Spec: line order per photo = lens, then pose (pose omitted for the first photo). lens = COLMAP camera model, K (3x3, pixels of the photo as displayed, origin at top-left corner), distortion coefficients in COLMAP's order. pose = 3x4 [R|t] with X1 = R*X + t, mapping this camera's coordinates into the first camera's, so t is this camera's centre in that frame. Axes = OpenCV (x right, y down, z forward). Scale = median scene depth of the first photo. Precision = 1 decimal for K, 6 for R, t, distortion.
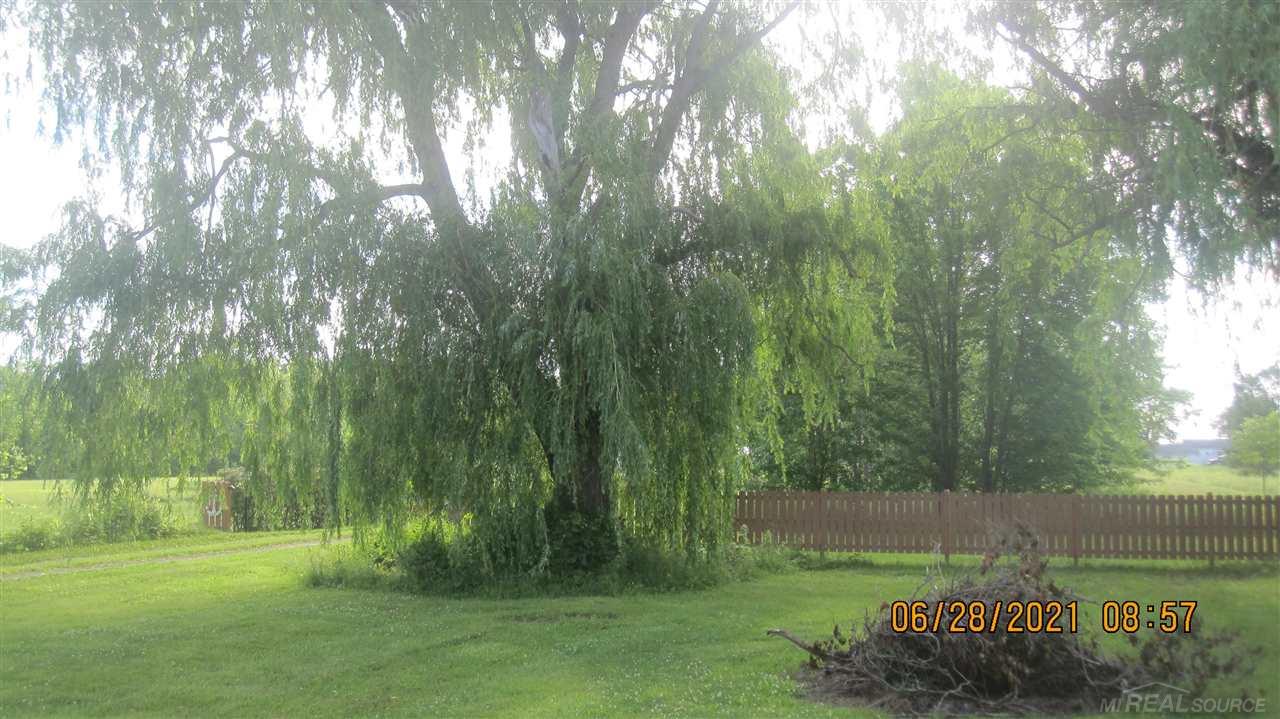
lens RADIAL K [[1228.8, 0, 630.5], [0, 1228.8, 360.2], [0, 0, 1]] dist [-0.084375, 0.013113]
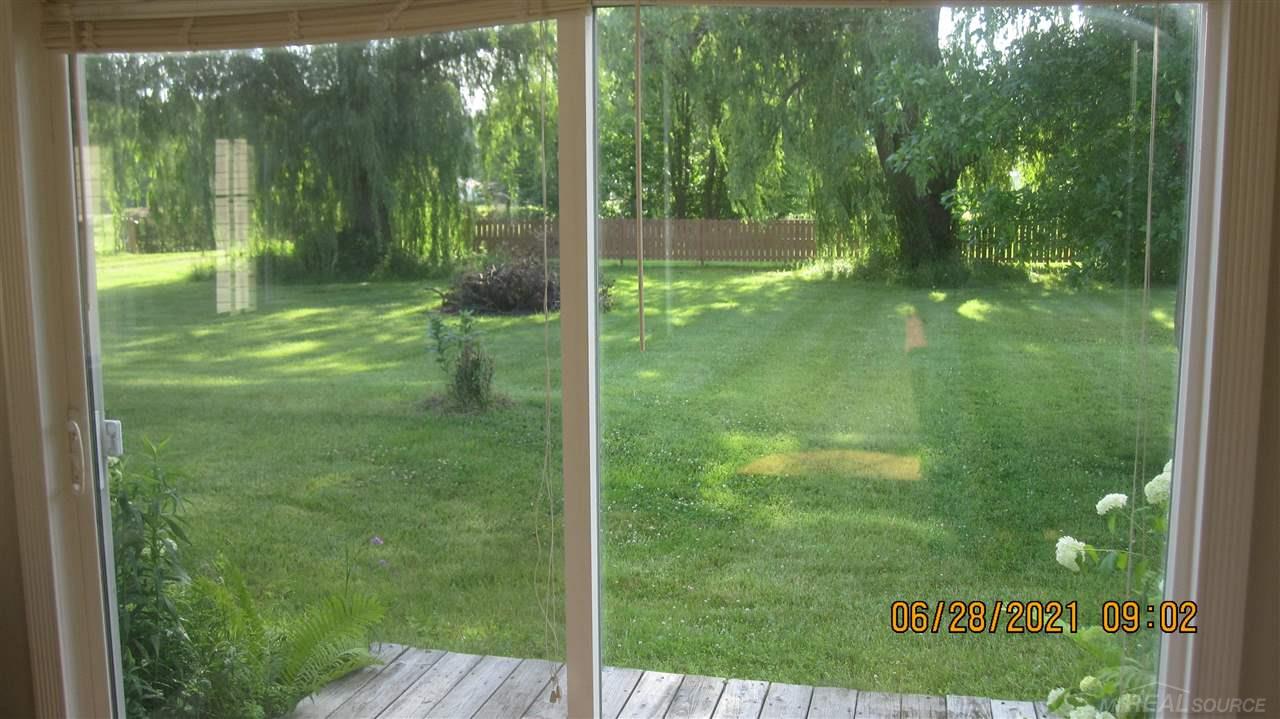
lens RADIAL K [[1228.8, 0, 630.5], [0, 1228.8, 360.2], [0, 0, 1]] dist [-0.084375, 0.013113]
pose [[0.995922, -0.021059, 0.087731, 0.142945], [0.001488, 0.976078, 0.217415, -0.053932], [-0.090211, -0.216398, 0.972129, -0.546539]]
